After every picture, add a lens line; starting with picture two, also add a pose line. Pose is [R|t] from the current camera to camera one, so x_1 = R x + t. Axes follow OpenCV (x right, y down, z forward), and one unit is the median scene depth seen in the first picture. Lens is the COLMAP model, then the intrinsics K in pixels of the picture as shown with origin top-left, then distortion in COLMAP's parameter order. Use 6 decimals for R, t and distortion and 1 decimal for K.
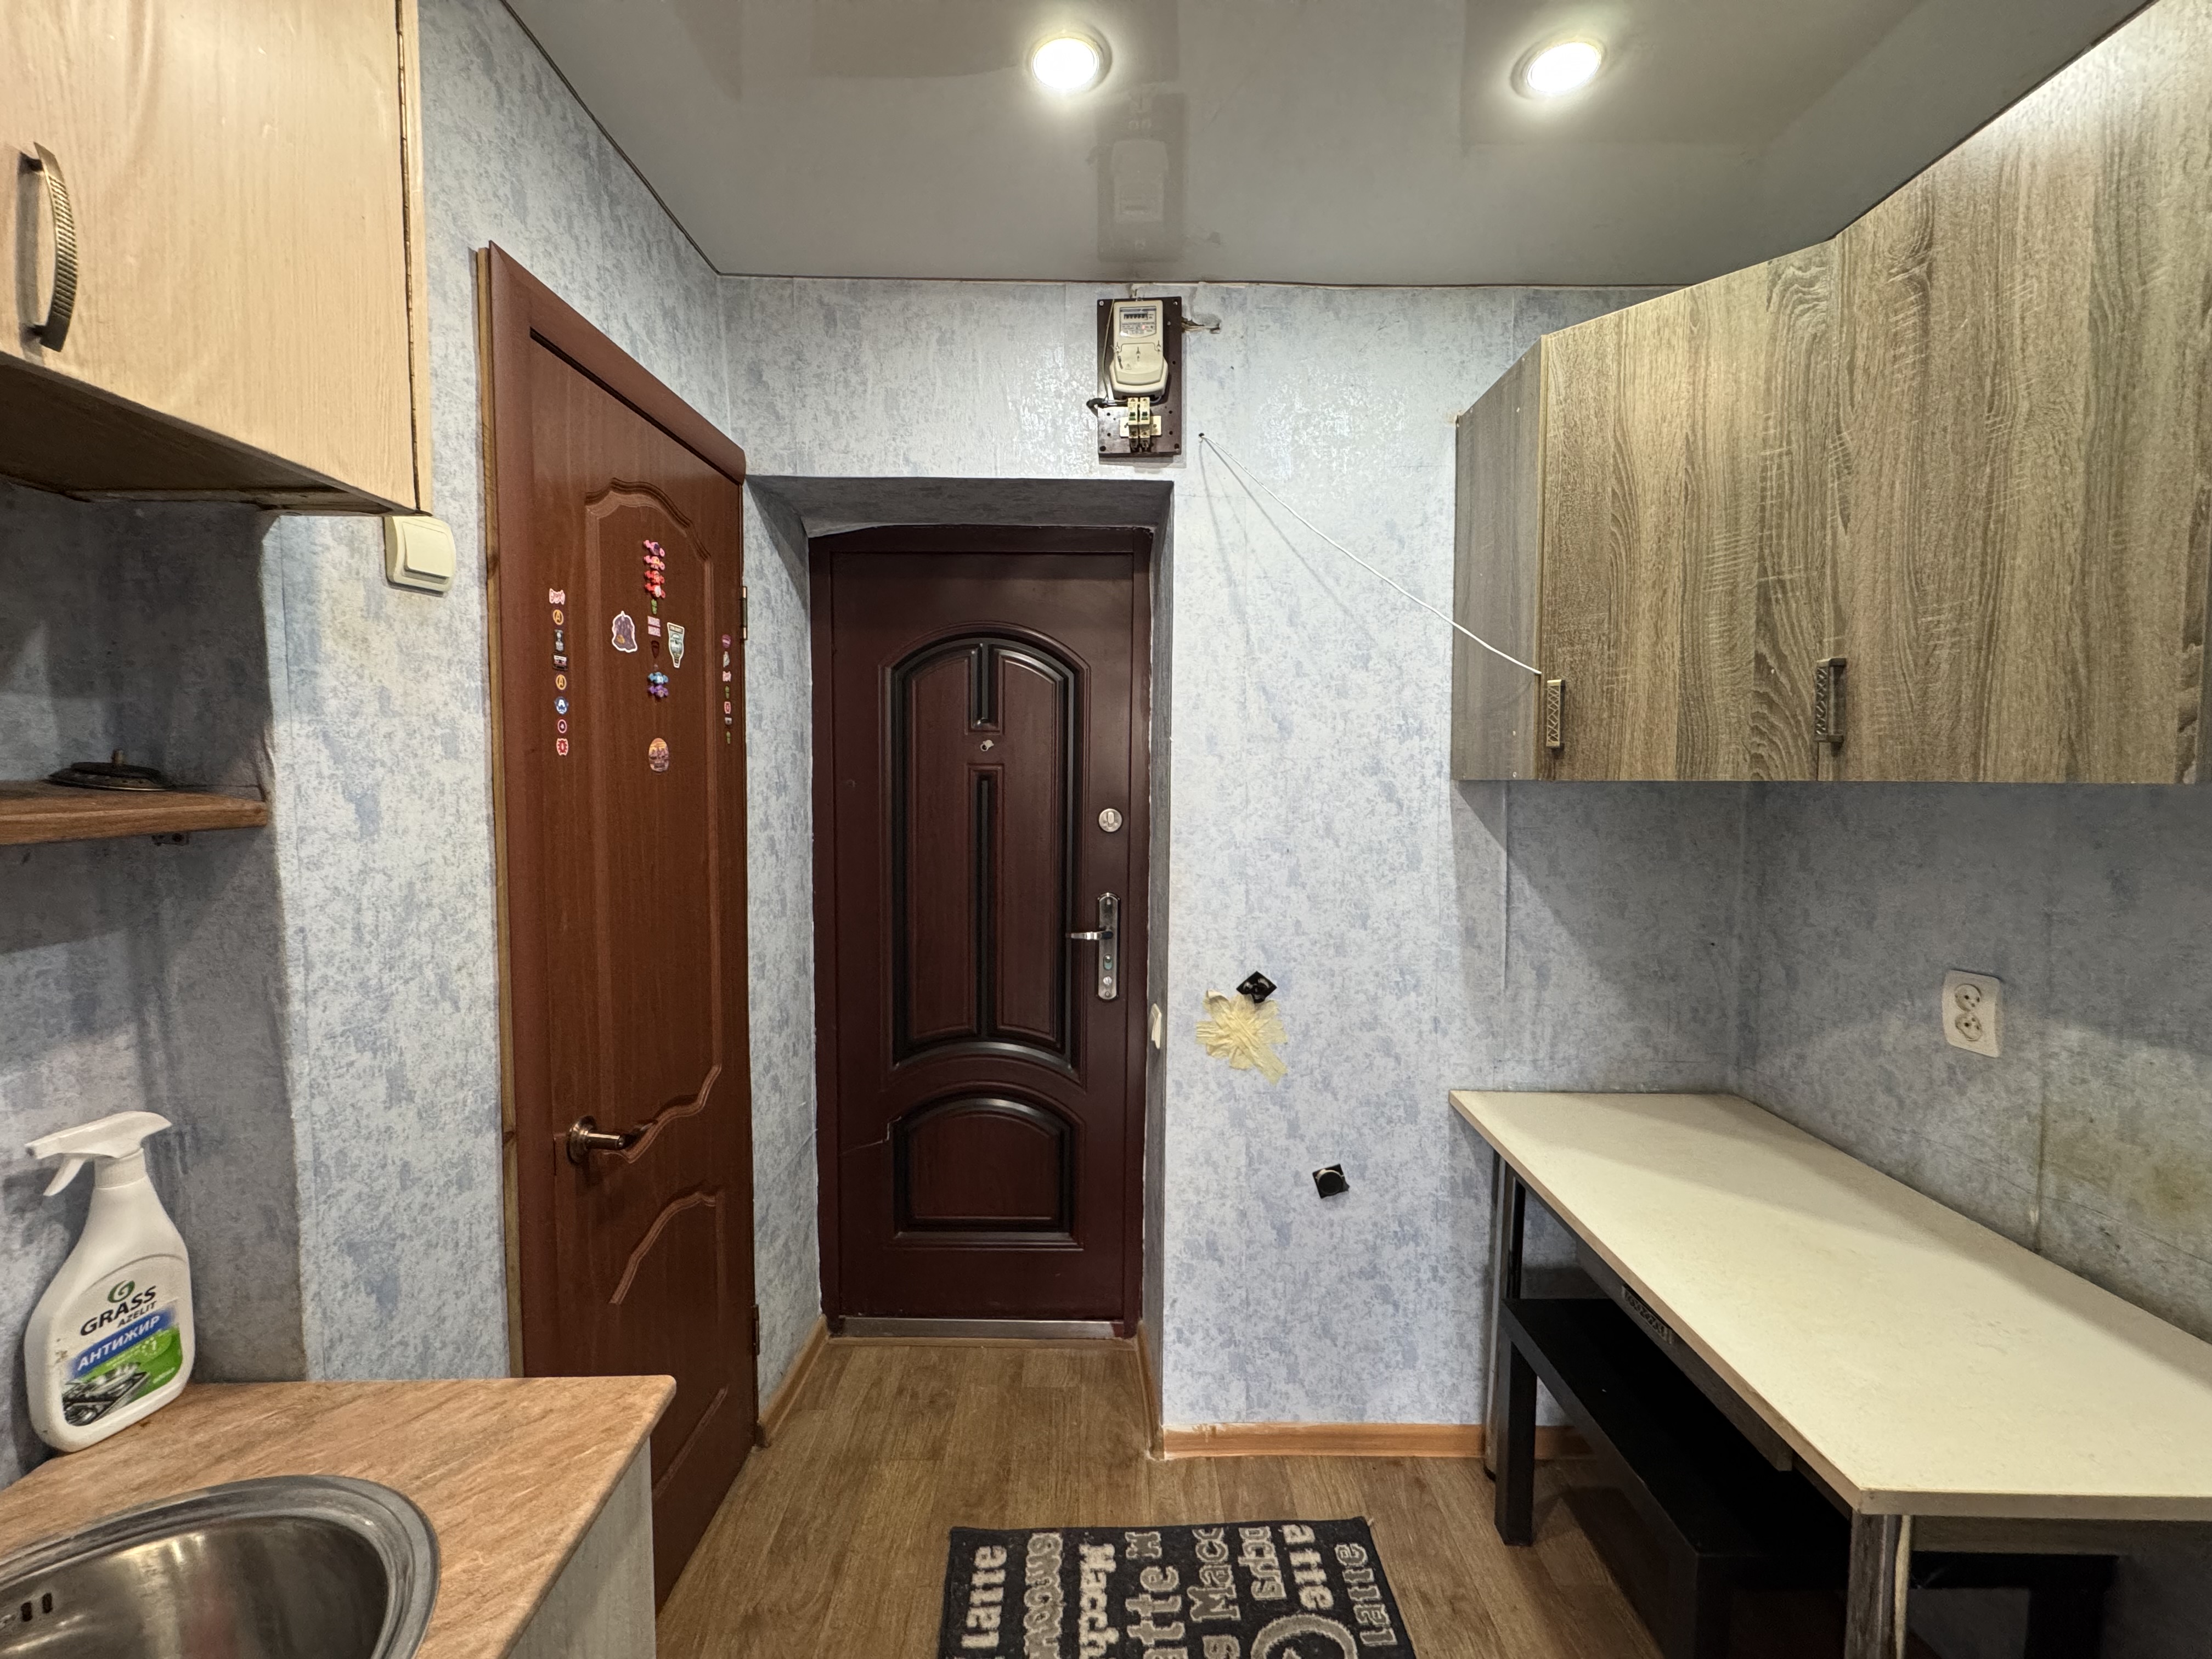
lens RADIAL K [[877.9, 0, 1103.2], [0, 877.9, 829.9], [0, 0, 1]] dist [-0.000866, 0.000364]
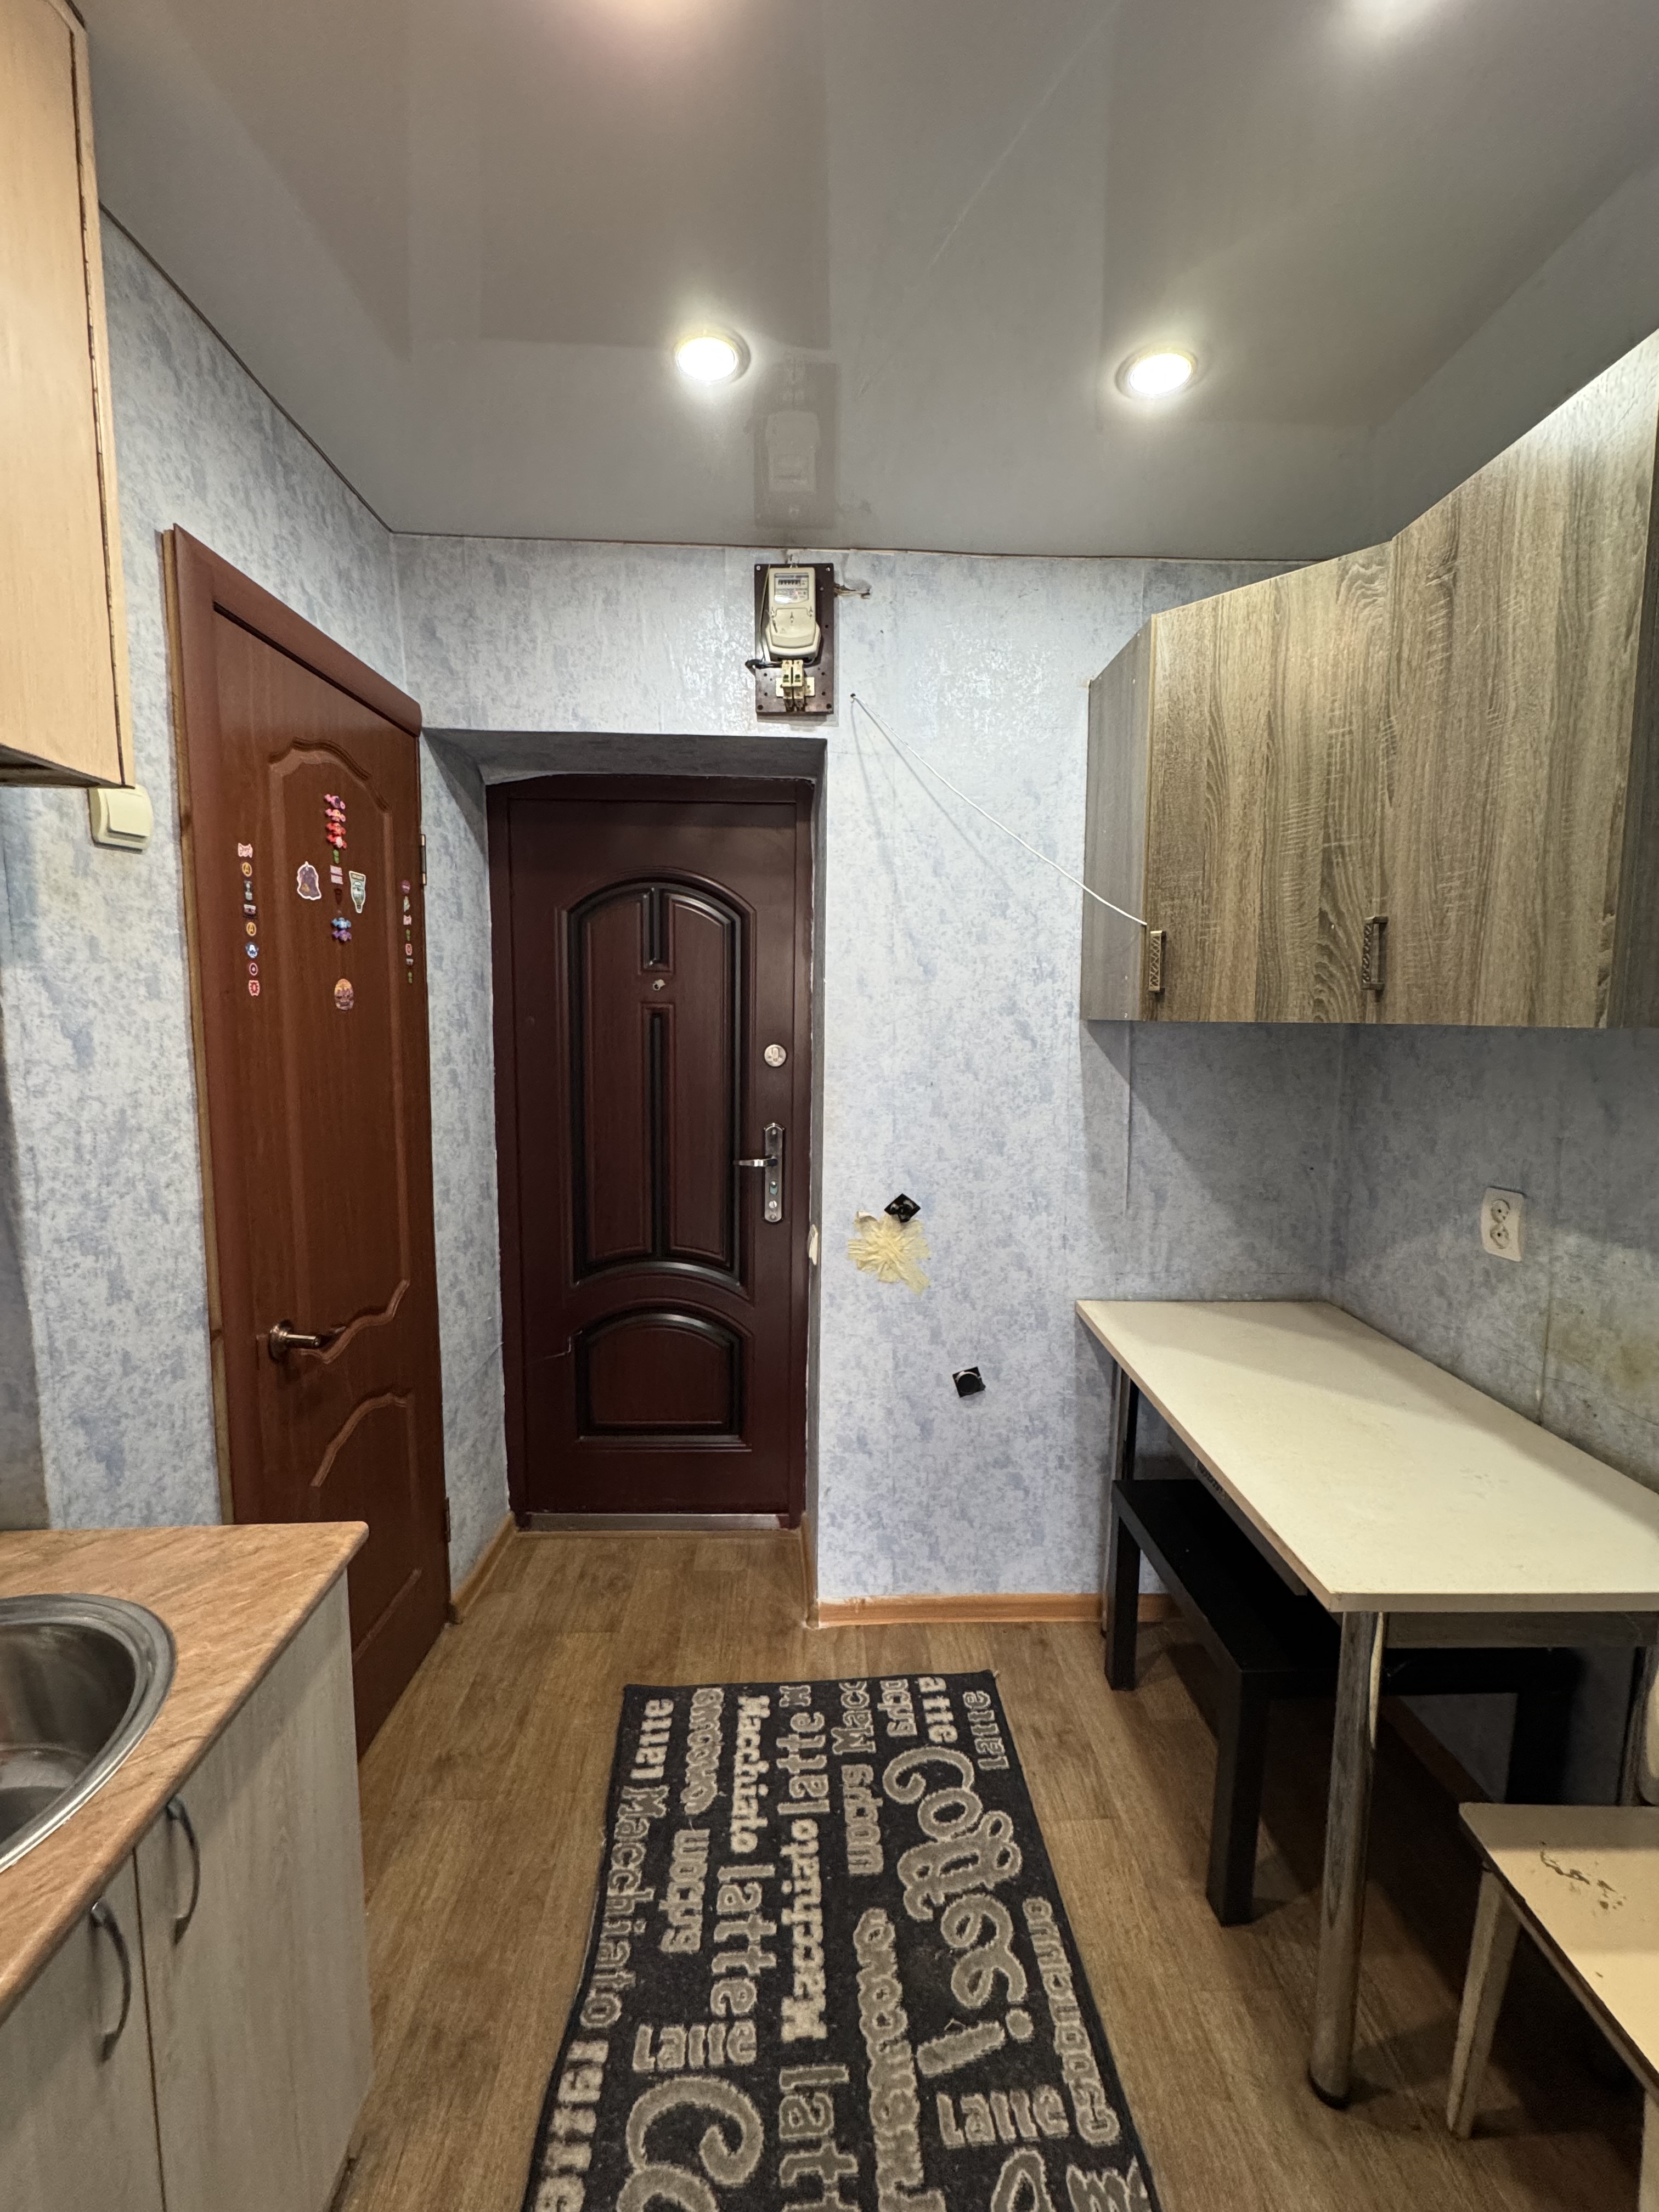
lens RADIAL K [[877.9, 0, 829.5], [0, 877.9, 1106.0], [0, 0, 1]] dist [-0.000866, 0.000364]
pose [[0.999529, 0.000669, 0.030686, 0.058565], [-0.002088, 0.998928, 0.046239, 0.000963], [-0.030622, -0.046281, 0.998459, -0.104205]]
